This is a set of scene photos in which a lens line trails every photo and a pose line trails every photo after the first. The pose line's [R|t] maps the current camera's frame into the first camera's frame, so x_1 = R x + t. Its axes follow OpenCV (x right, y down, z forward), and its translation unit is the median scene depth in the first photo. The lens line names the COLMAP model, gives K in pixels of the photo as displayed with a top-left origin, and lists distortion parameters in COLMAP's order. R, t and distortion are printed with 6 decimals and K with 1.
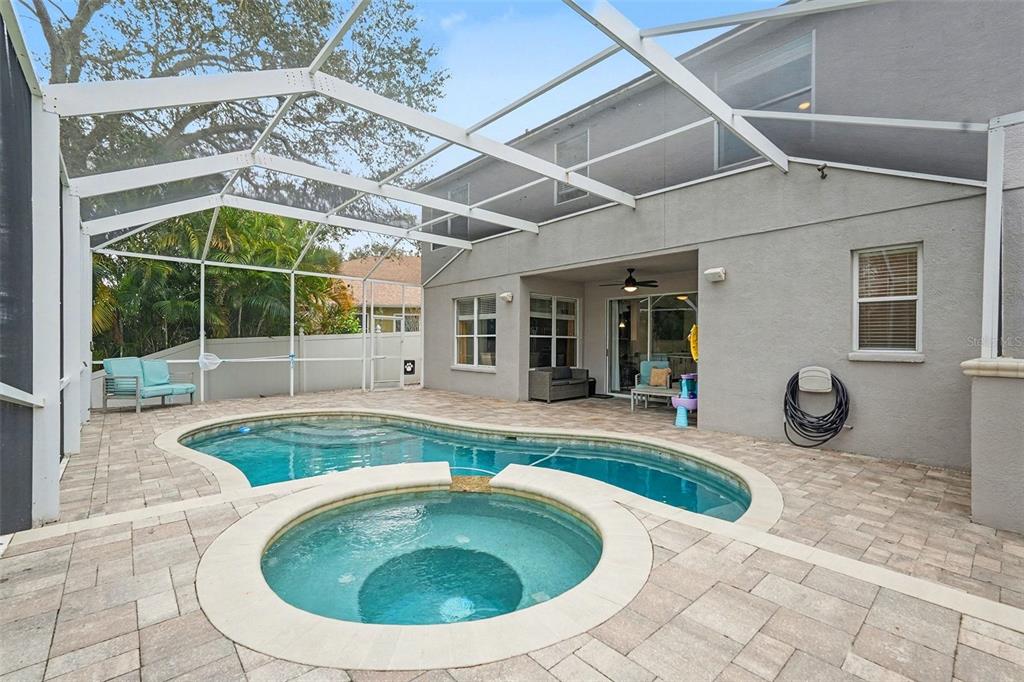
lens RADIAL K [[448.4, 0, 512.0], [0, 448.4, 341.0], [0, 0, 1]] dist [-0.023155, -0.000138]
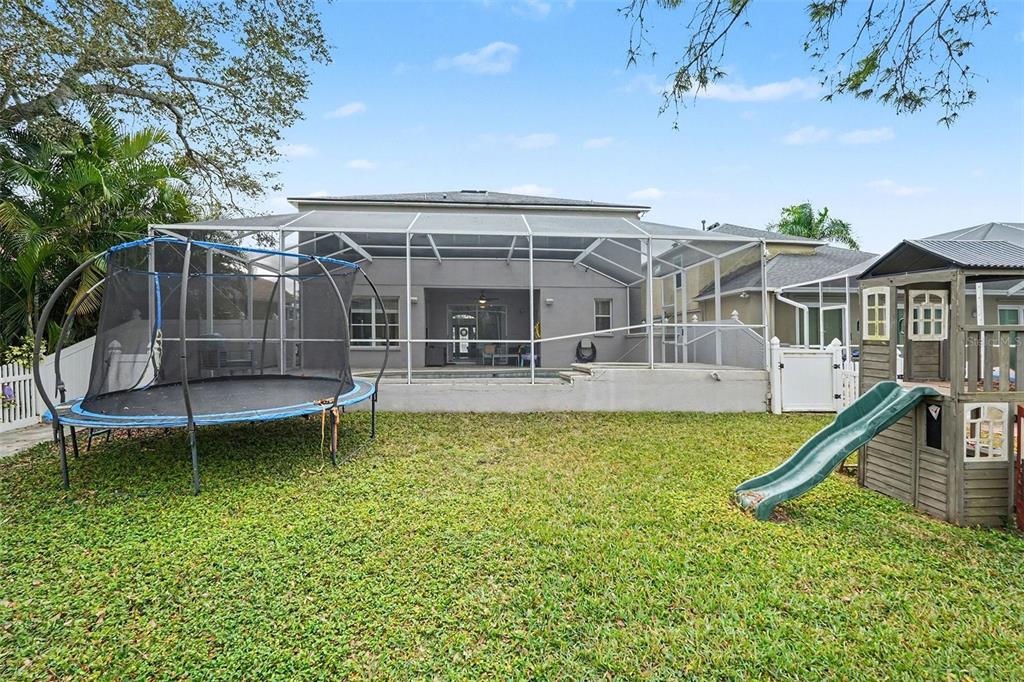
lens RADIAL K [[448.4, 0, 512.0], [0, 448.4, 341.0], [0, 0, 1]] dist [-0.023155, -0.000138]
pose [[0.617009, 0.001438, 0.786955, -1.119279], [-0.006412, 0.999974, 0.003200, 0.039267], [-0.786930, -0.007020, 0.617003, -0.232368]]
